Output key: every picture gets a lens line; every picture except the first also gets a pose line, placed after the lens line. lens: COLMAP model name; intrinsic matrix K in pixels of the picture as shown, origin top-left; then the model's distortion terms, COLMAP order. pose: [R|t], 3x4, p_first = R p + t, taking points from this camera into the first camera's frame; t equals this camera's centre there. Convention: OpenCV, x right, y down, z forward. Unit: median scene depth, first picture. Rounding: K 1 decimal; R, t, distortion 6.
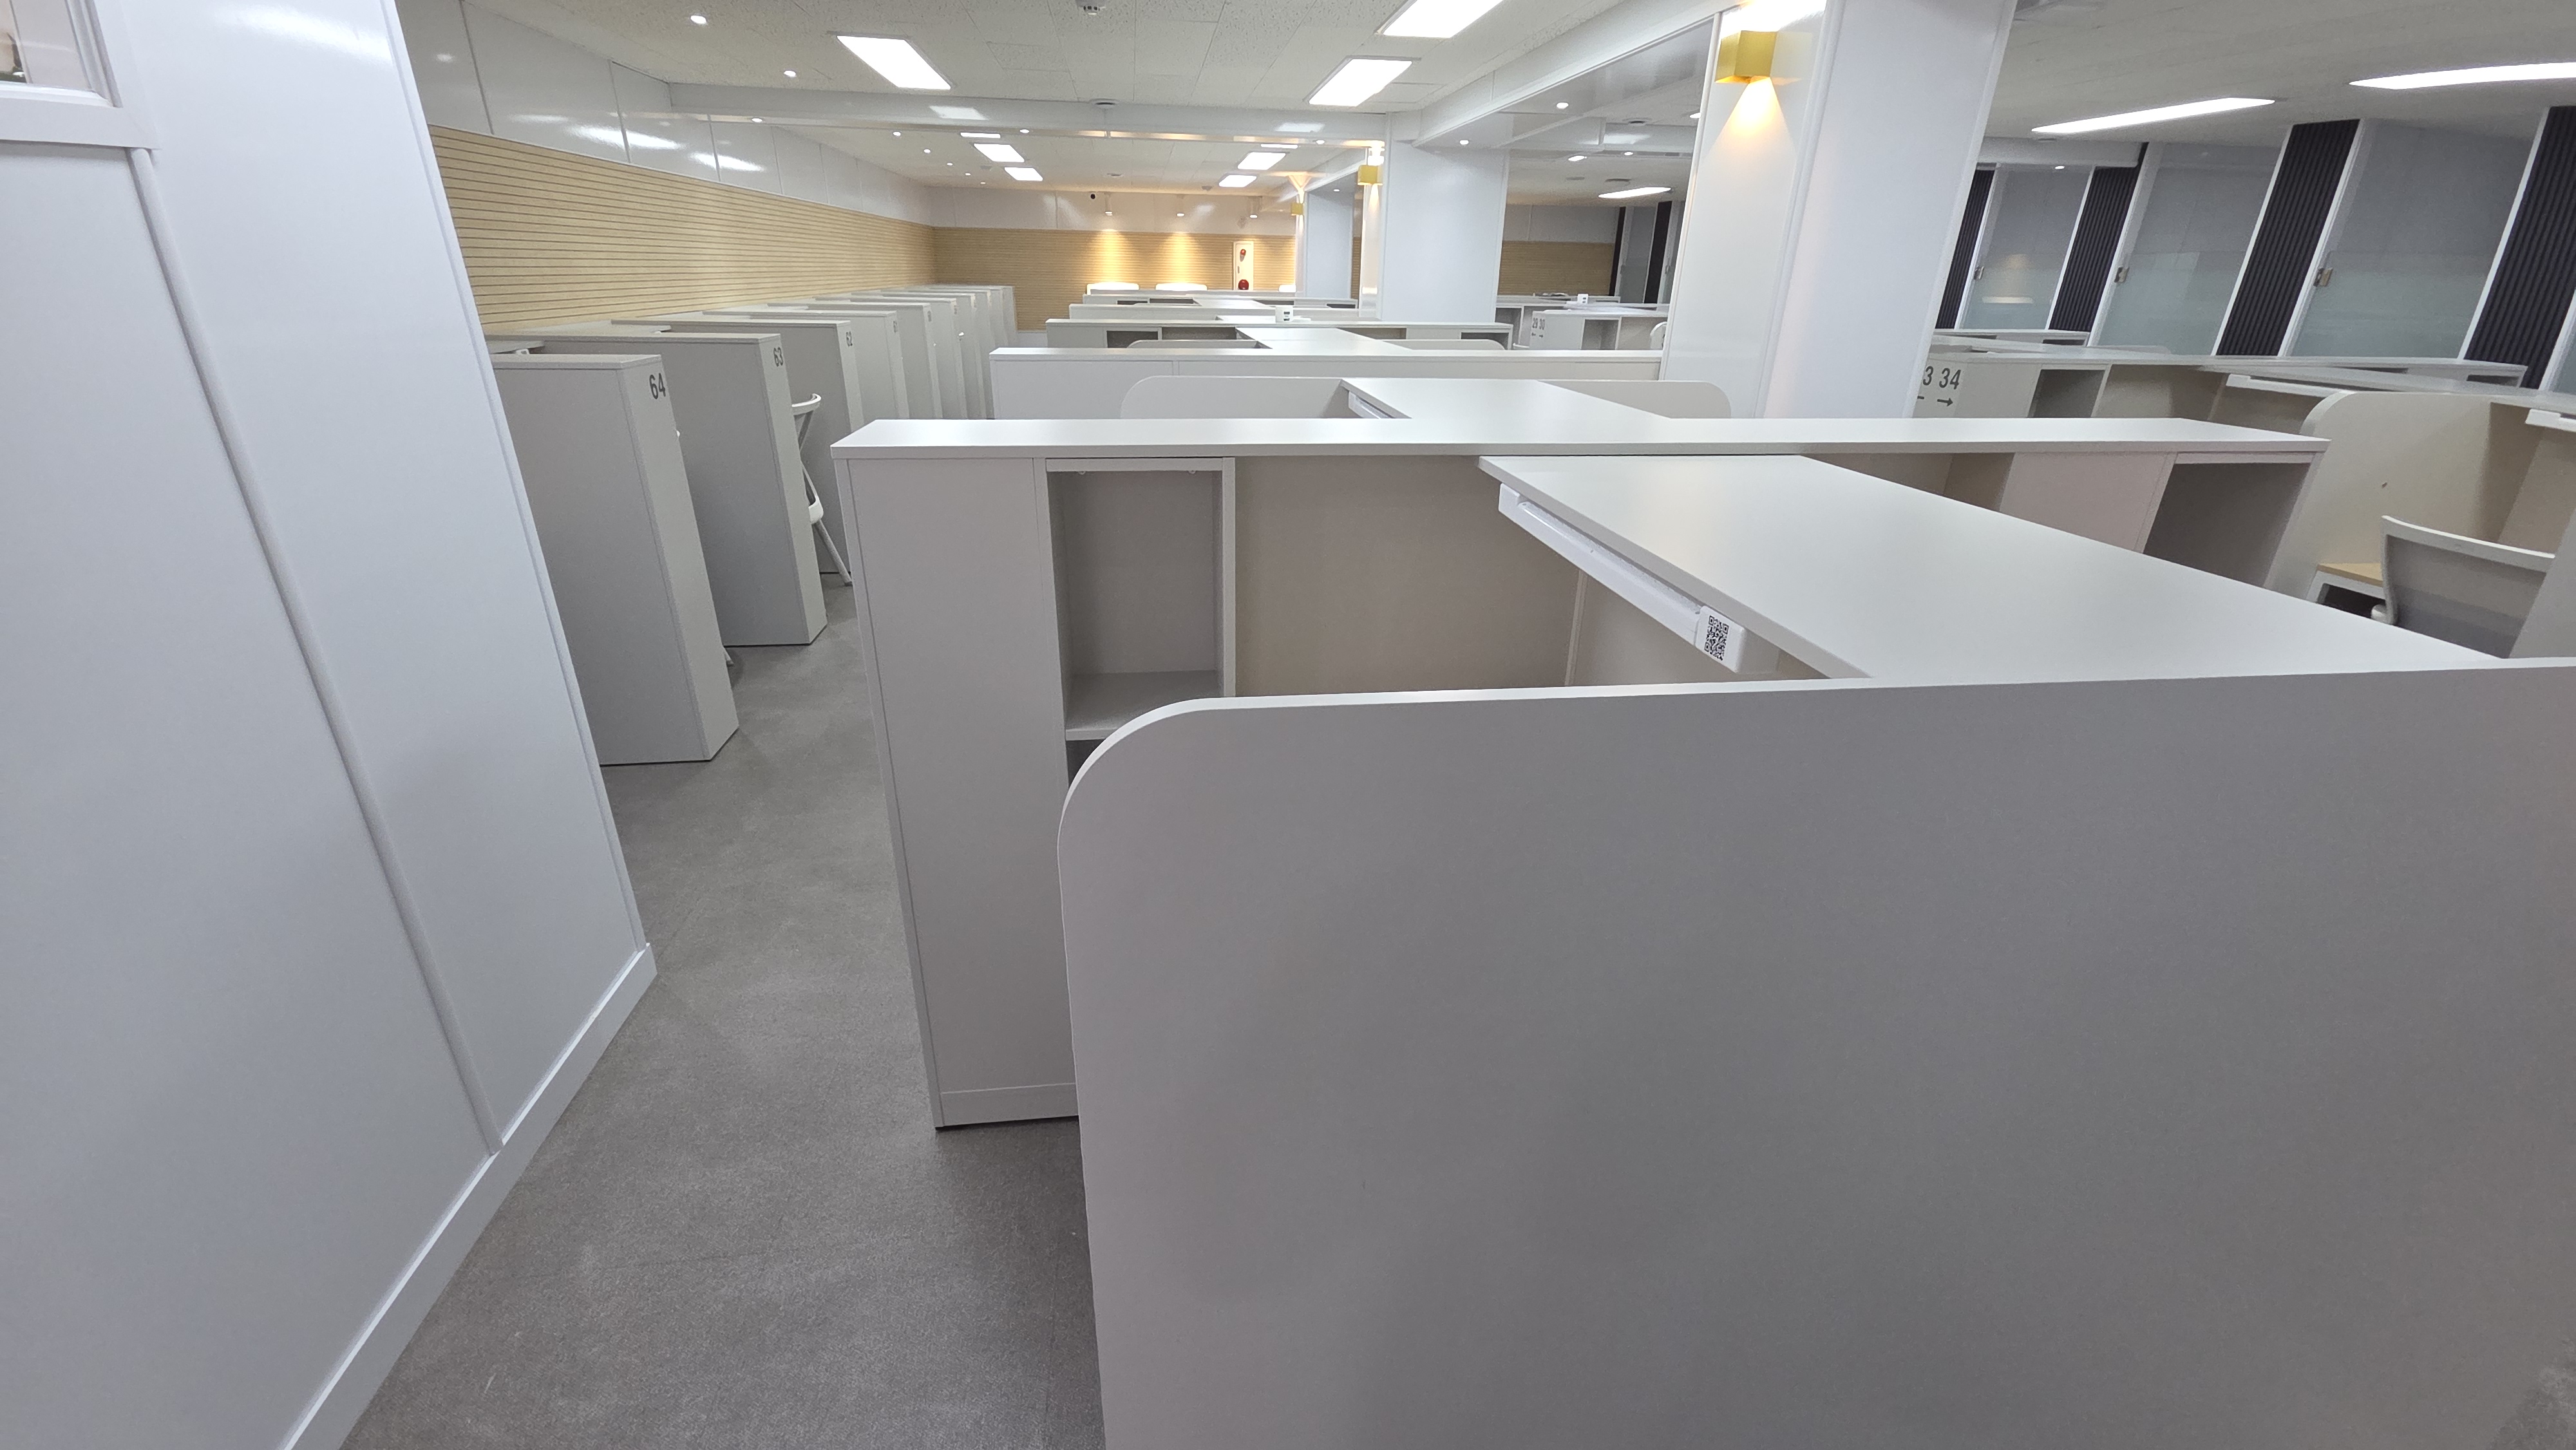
lens RADIAL K [[1051.3, 0, 1275.4], [0, 1051.3, 708.4], [0, 0, 1]] dist [0.009367, -0.007022]
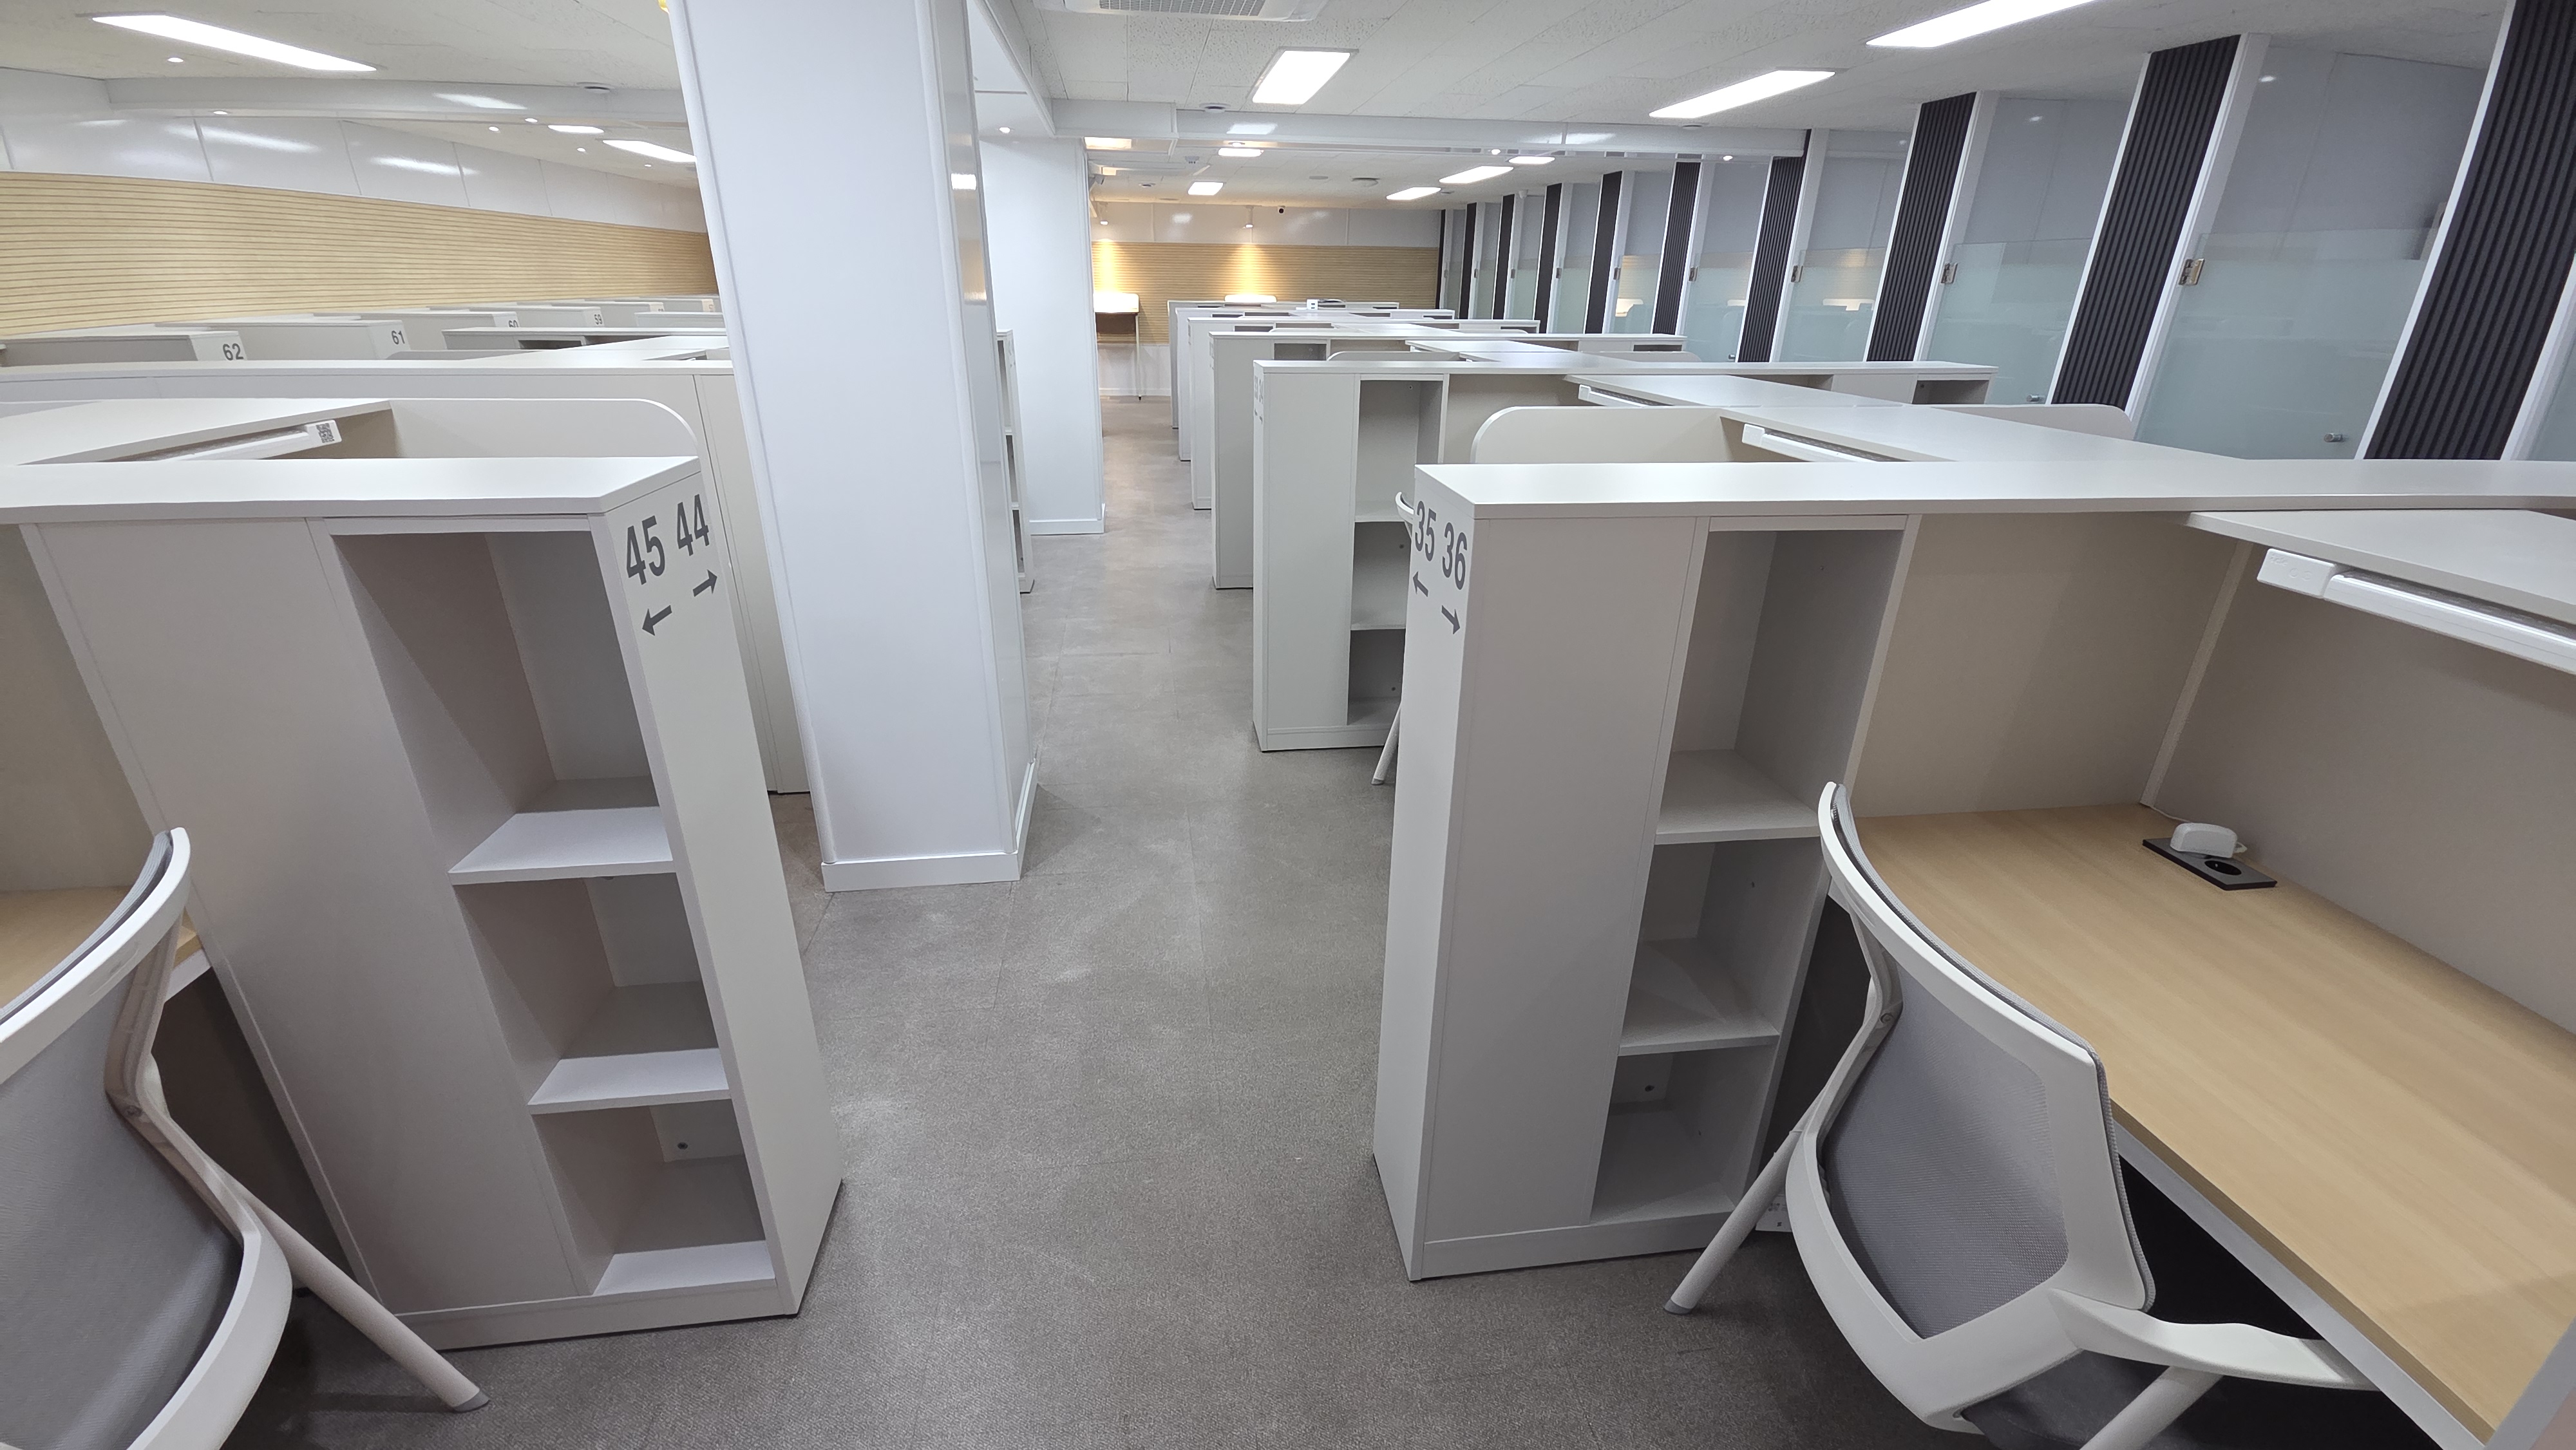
lens RADIAL K [[1051.3, 0, 1281.7], [0, 1051.3, 718.5], [0, 0, 1]] dist [0.009367, -0.007022]
pose [[0.999974, -0.007133, 0.000665, 0.442254], [0.007133, 0.999974, 0.000858, -0.032301], [-0.000671, -0.000853, 0.999999, 0.098696]]
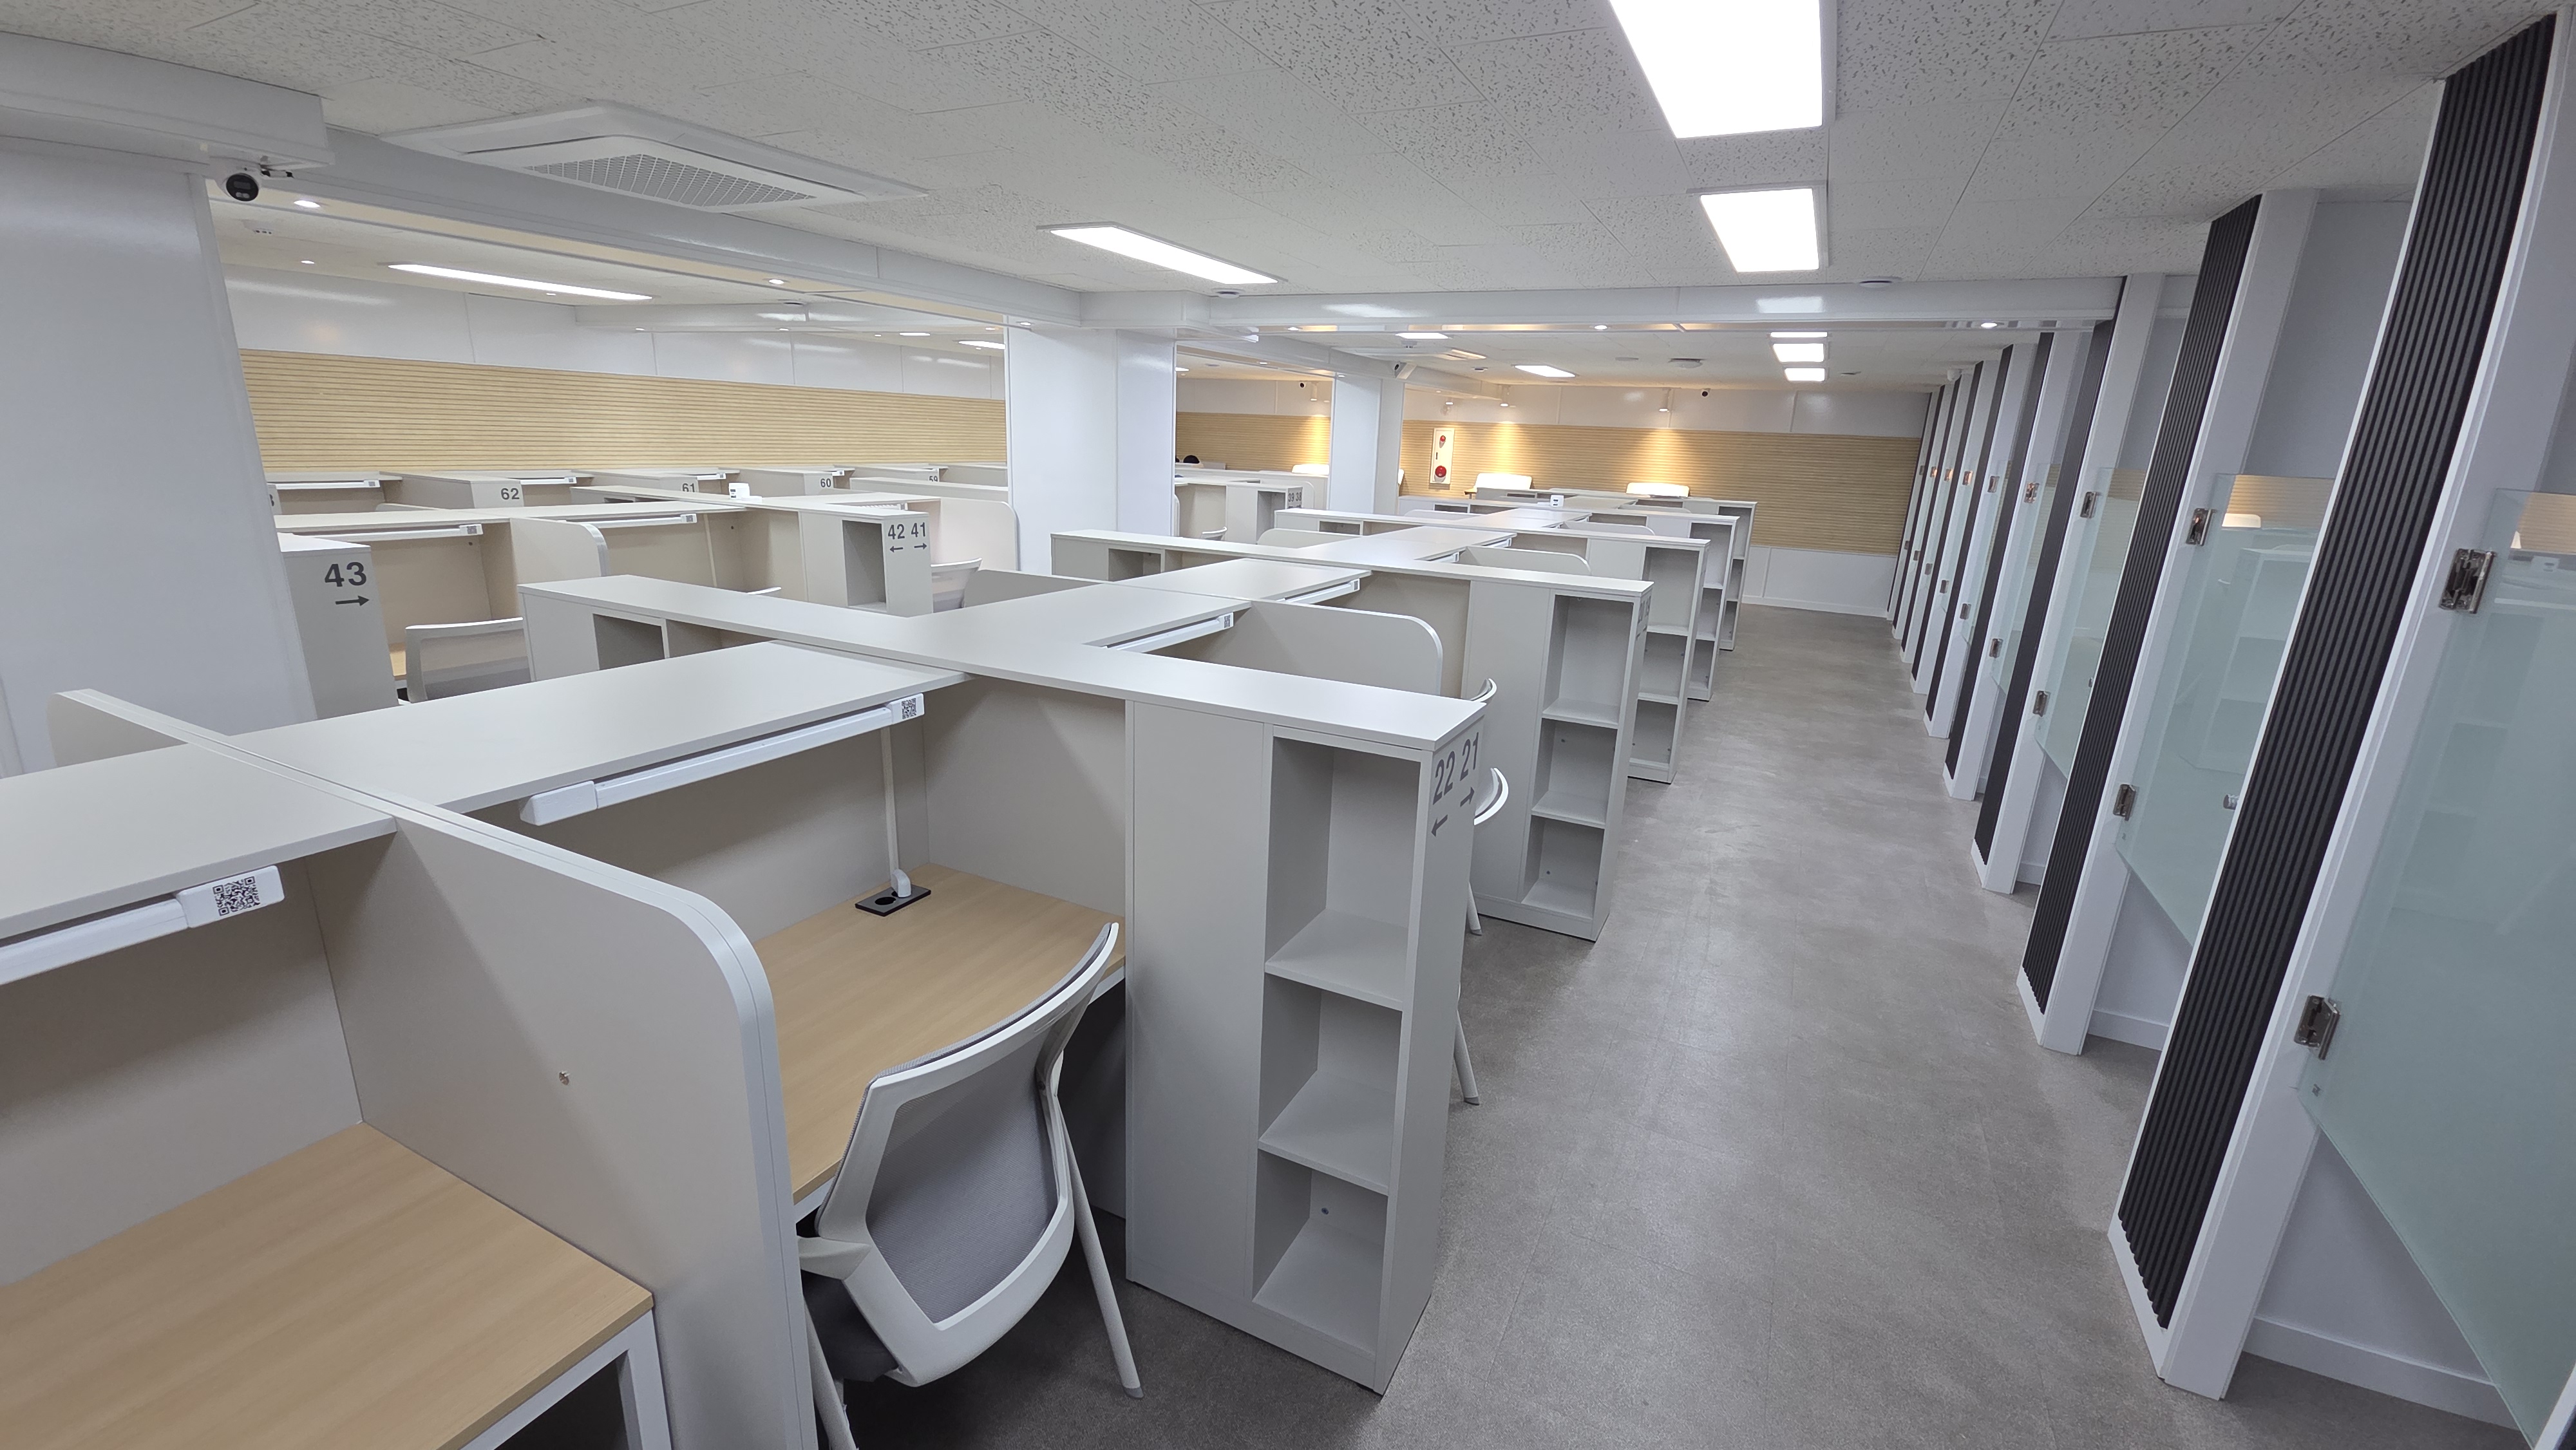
lens RADIAL K [[1051.3, 0, 1279.5], [0, 1051.3, 725.2], [0, 0, 1]] dist [0.009367, -0.007022]
pose [[0.833584, 0.161605, -0.528225, 0.960125], [-0.234892, 0.969188, -0.074165, -0.187597], [0.499964, 0.185898, 0.845859, 0.411991]]
